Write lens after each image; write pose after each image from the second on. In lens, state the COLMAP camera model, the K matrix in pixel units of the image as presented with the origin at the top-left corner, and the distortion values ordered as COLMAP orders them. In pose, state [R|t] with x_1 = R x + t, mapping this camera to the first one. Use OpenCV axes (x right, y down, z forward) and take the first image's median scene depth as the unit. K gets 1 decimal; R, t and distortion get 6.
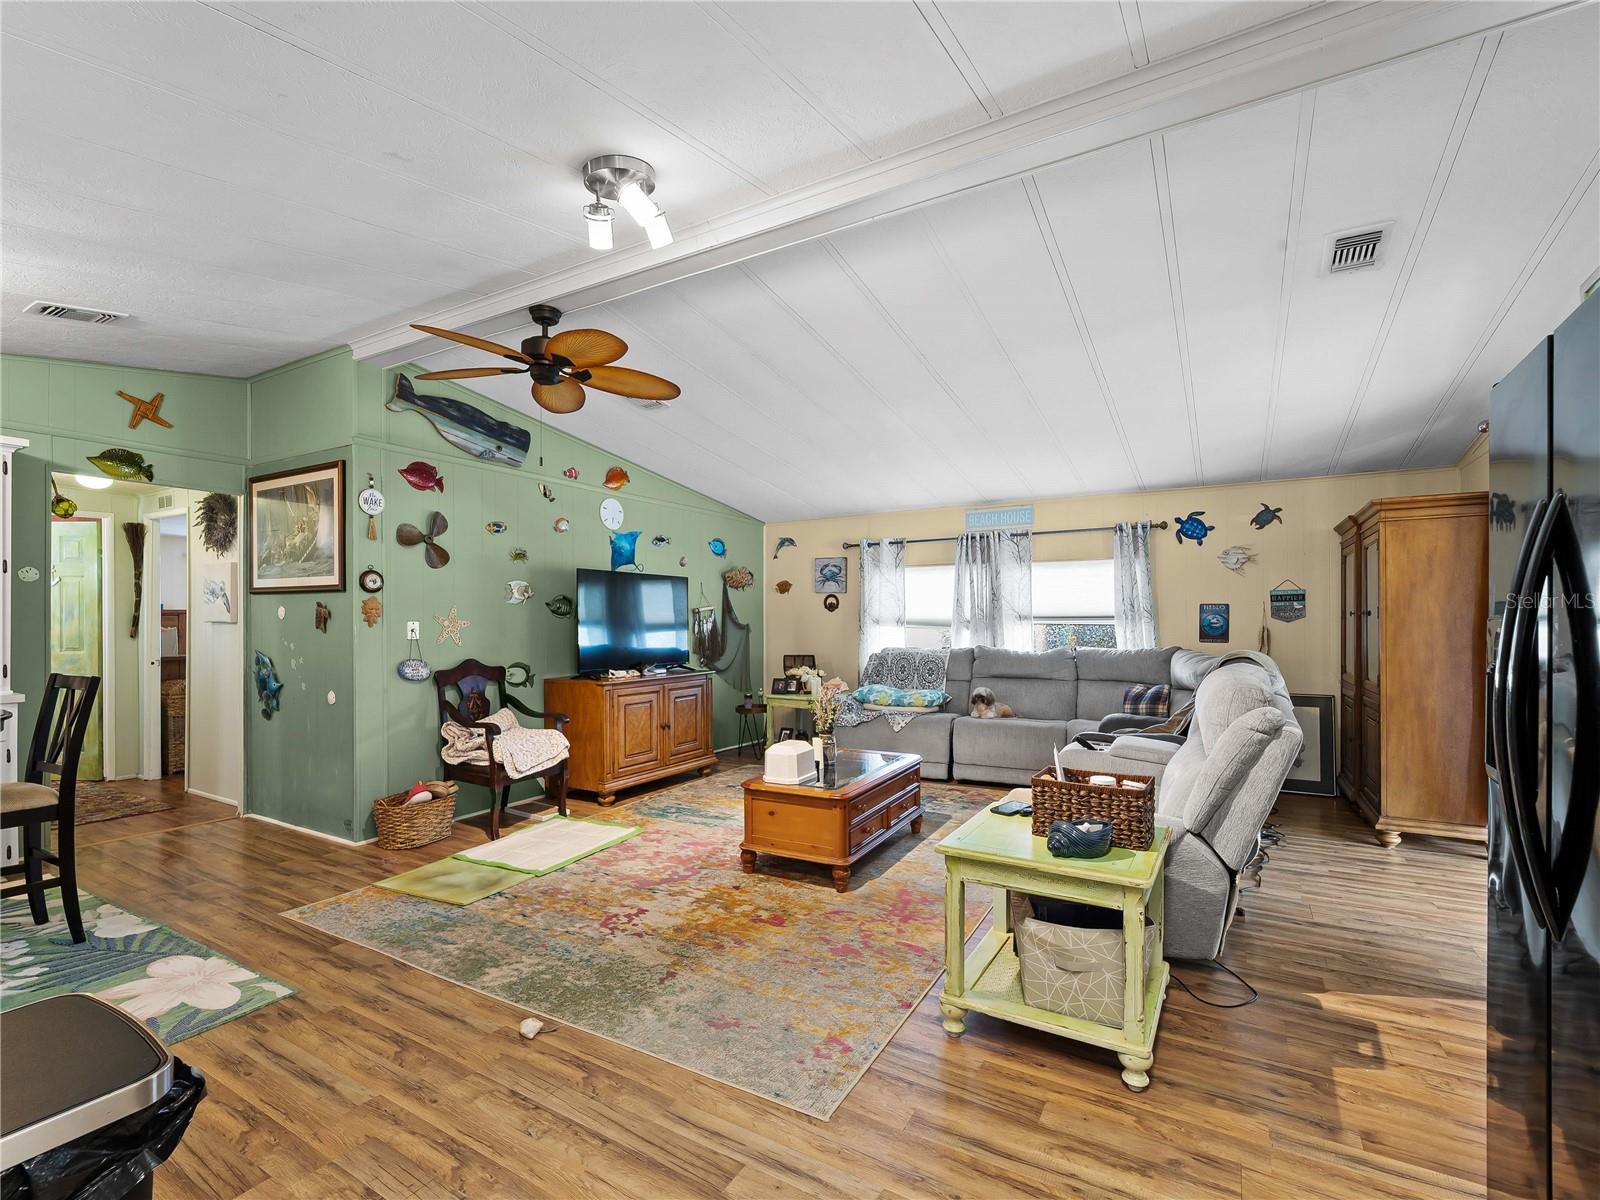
lens RADIAL K [[732.4, 0, 800.9], [0, 732.4, 609.7], [0, 0, 1]] dist [-0.000025, -0.002129]
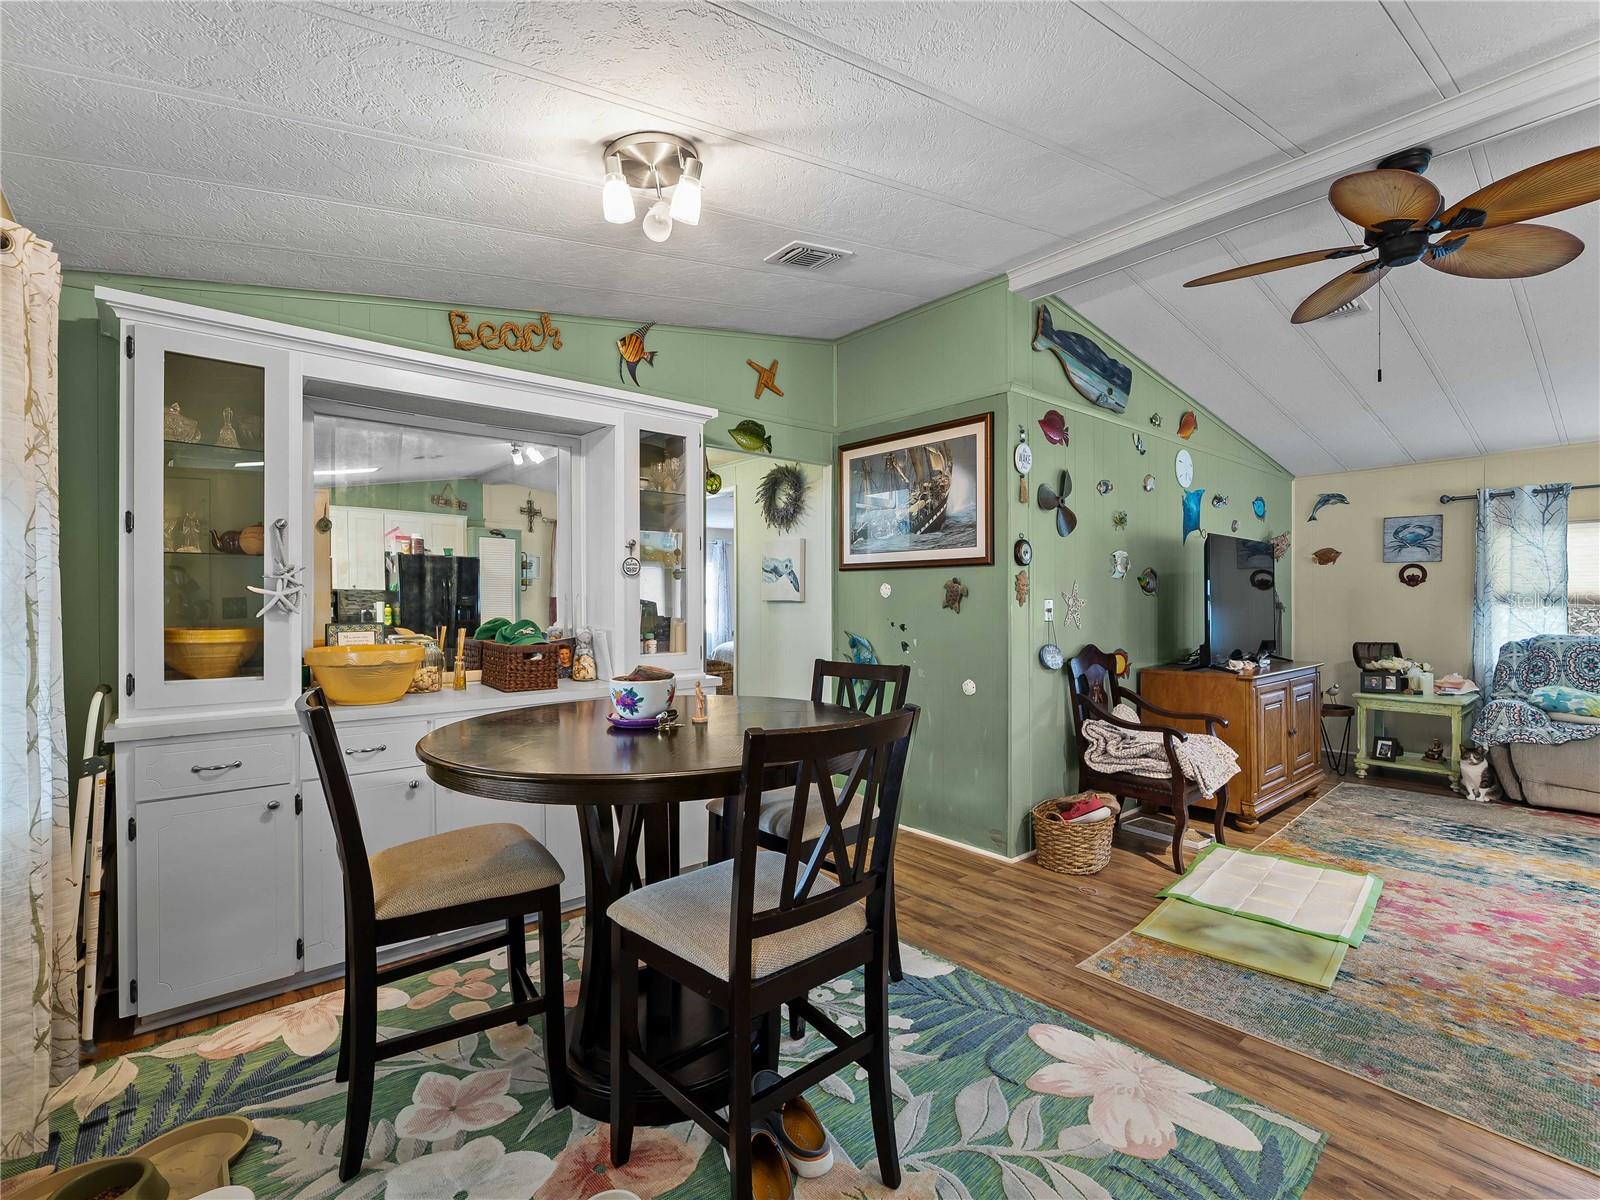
lens RADIAL K [[732.4, 0, 798.9], [0, 732.4, 594.1], [0, 0, 1]] dist [-0.000025, -0.002129]
pose [[0.943654, -0.005192, -0.330892, -0.523971], [0.007470, 0.999956, 0.005612, 0.002750], [0.330849, -0.007768, 0.943652, 0.107523]]
